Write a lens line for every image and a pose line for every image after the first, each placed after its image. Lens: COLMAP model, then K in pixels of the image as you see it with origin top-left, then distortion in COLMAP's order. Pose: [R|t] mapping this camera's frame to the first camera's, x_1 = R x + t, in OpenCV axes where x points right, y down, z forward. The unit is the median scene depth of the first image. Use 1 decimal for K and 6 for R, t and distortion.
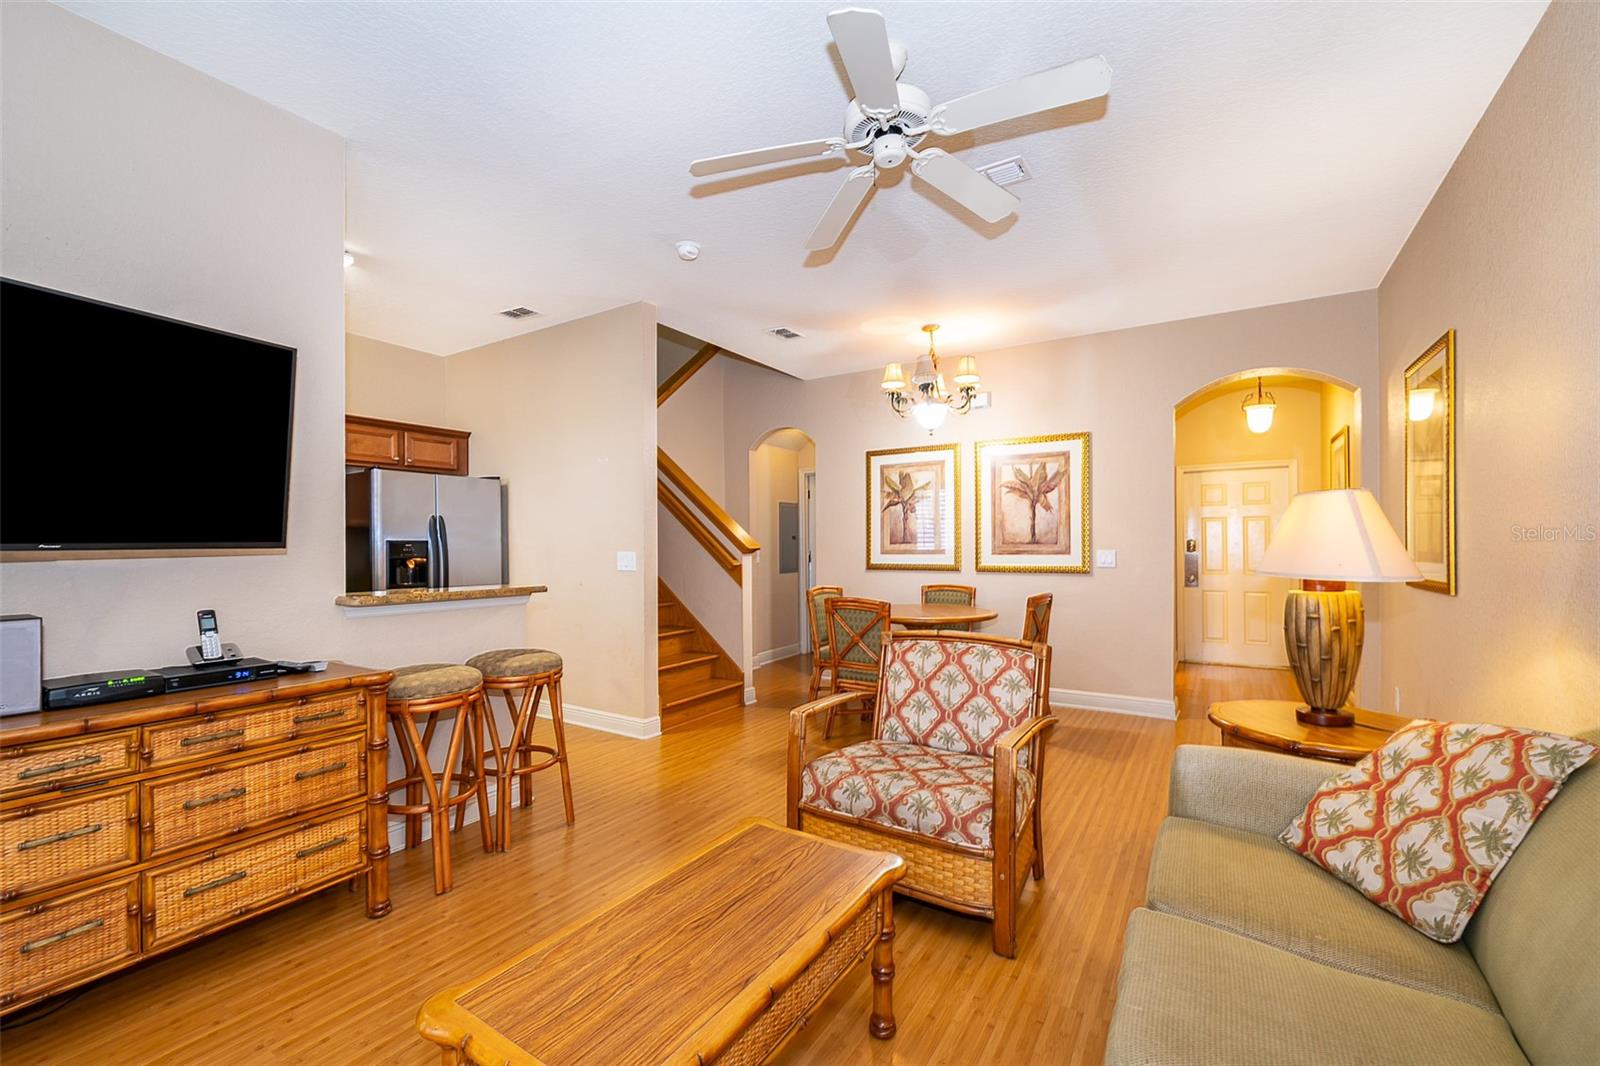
lens RADIAL K [[662.3, 0, 787.2], [0, 662.3, 540.0], [0, 0, 1]] dist [-0.000132, 0.001156]
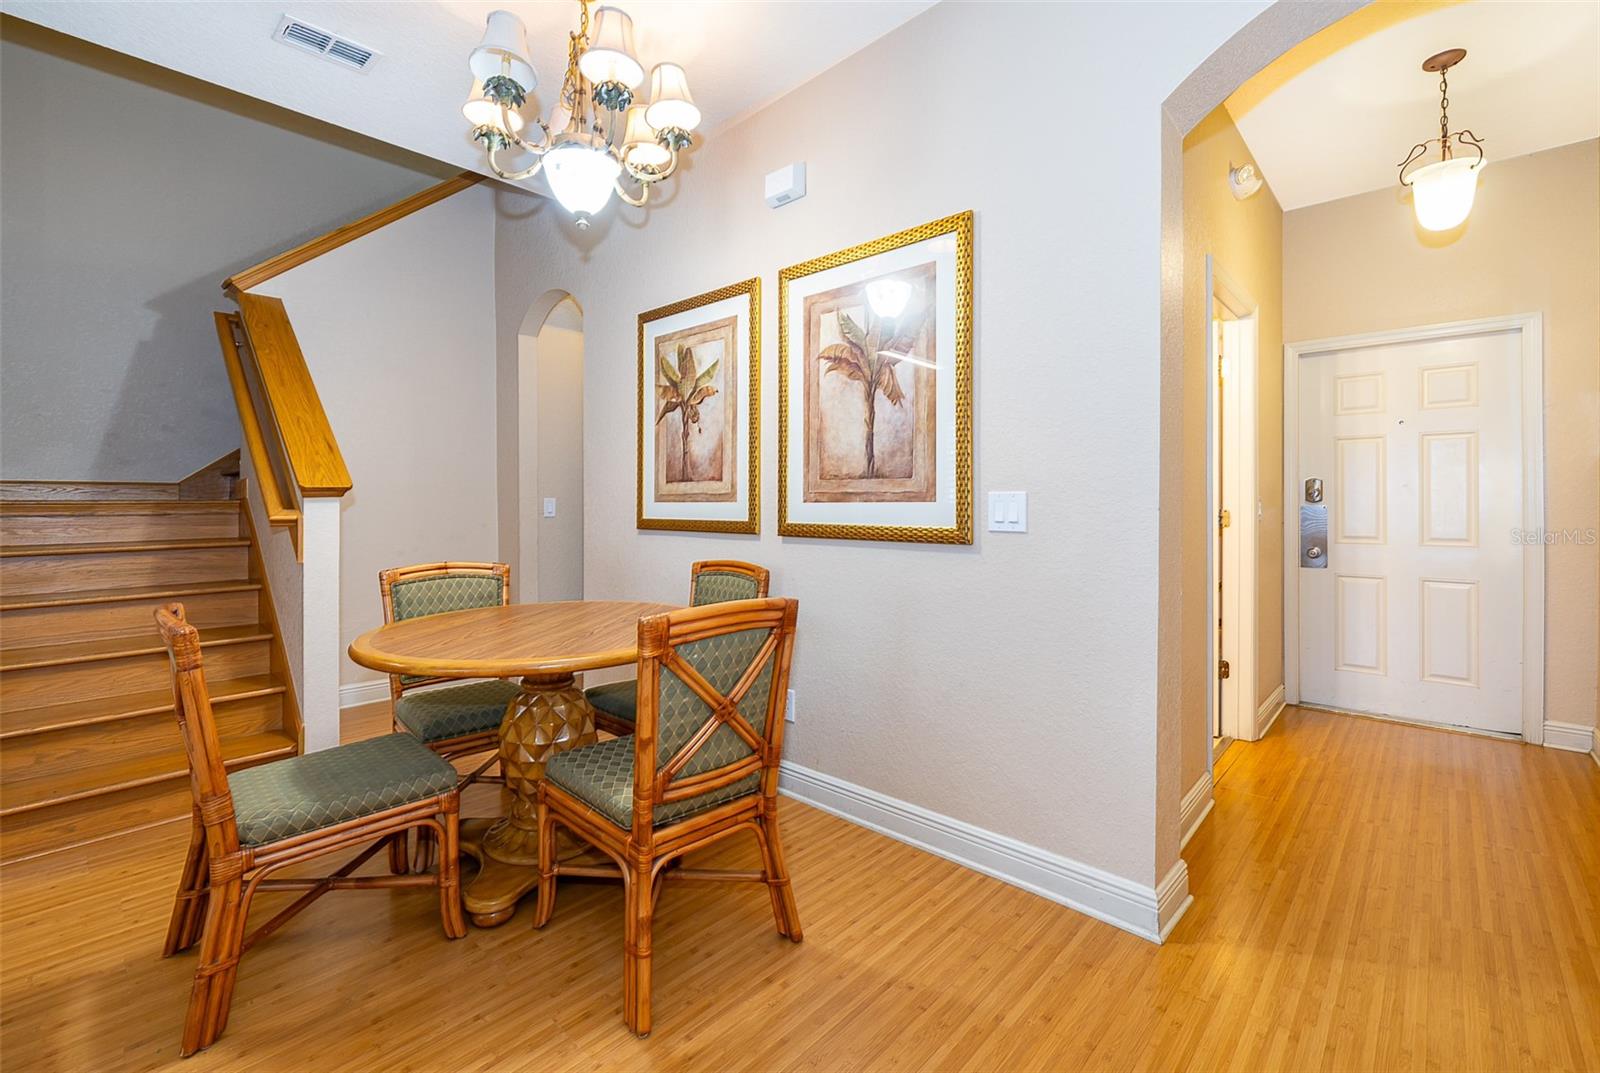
lens RADIAL K [[662.3, 0, 853.2], [0, 662.3, 492.6], [0, 0, 1]] dist [-0.000132, 0.001156]
pose [[0.987102, 0.001065, -0.160091, 0.407090], [-0.001979, 0.999983, -0.005553, 0.017644], [0.160082, 0.005799, 0.987087, 0.512907]]
